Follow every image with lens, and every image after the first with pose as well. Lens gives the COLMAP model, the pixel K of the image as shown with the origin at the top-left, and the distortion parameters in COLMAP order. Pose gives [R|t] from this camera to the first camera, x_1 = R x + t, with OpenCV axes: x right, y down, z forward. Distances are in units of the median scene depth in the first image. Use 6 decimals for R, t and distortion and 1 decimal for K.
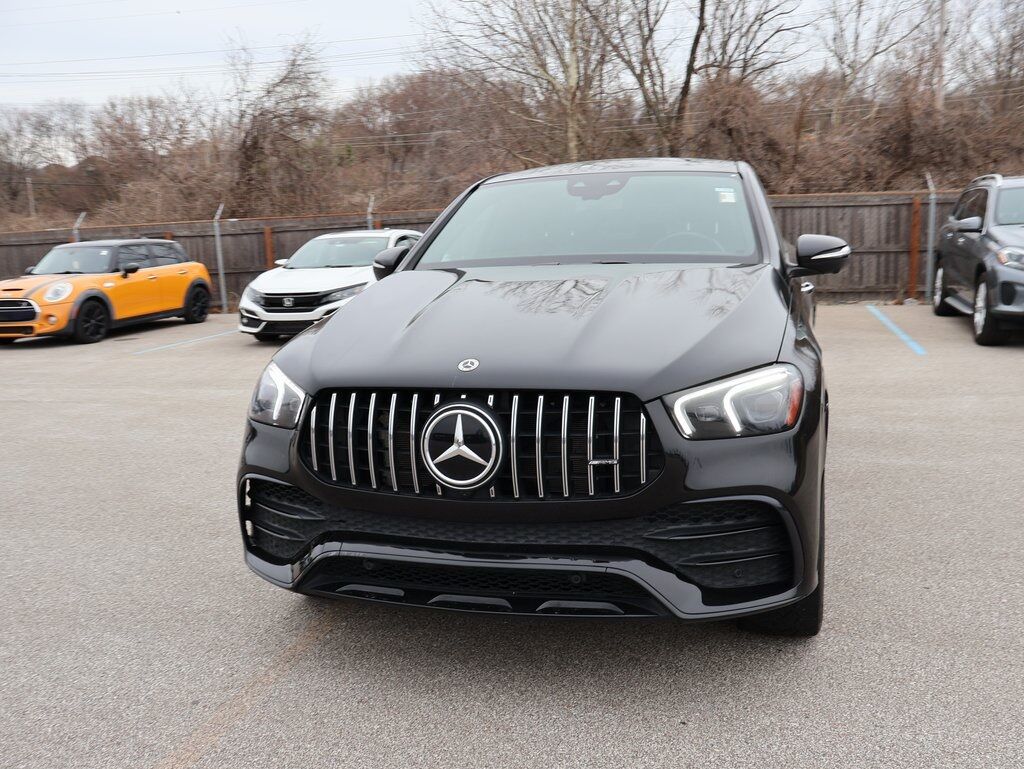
lens RADIAL K [[831.1, 0, 504.9], [0, 831.1, 382.4], [0, 0, 1]] dist [0.008347, 0.002738]
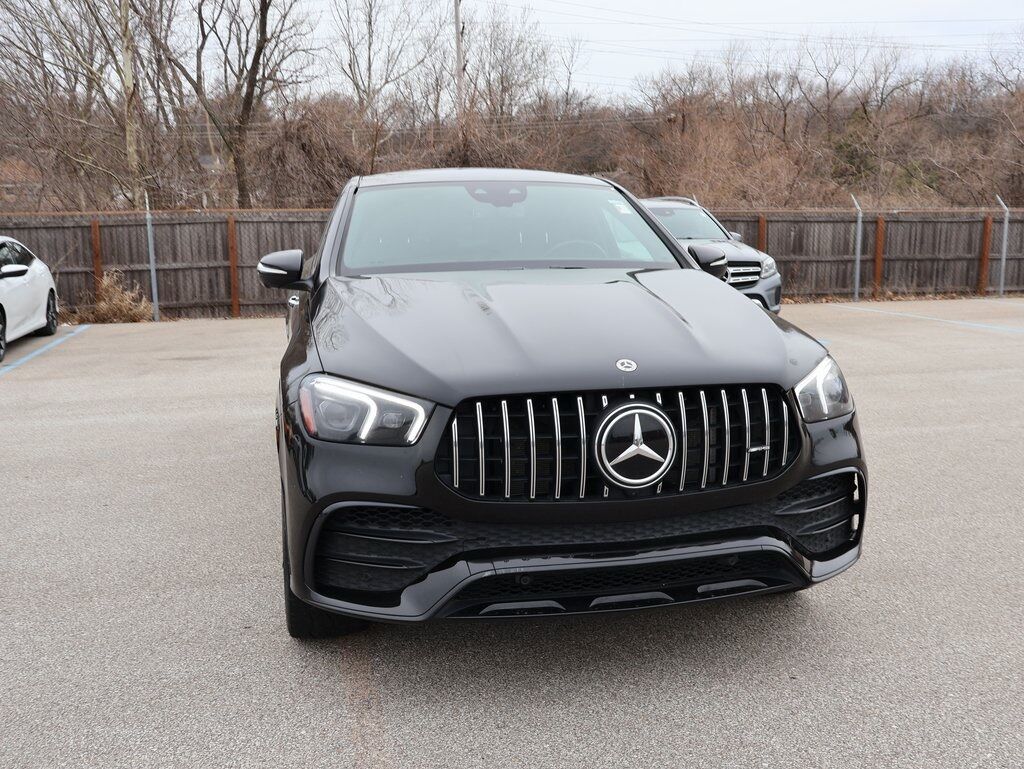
lens RADIAL K [[831.1, 0, 505.9], [0, 831.1, 387.6], [0, 0, 1]] dist [0.008347, 0.002738]
pose [[0.904201, -0.051565, 0.423983, -0.615402], [0.054500, 0.998500, 0.005208, -0.007252], [-0.423616, 0.018398, 0.905655, 0.149695]]
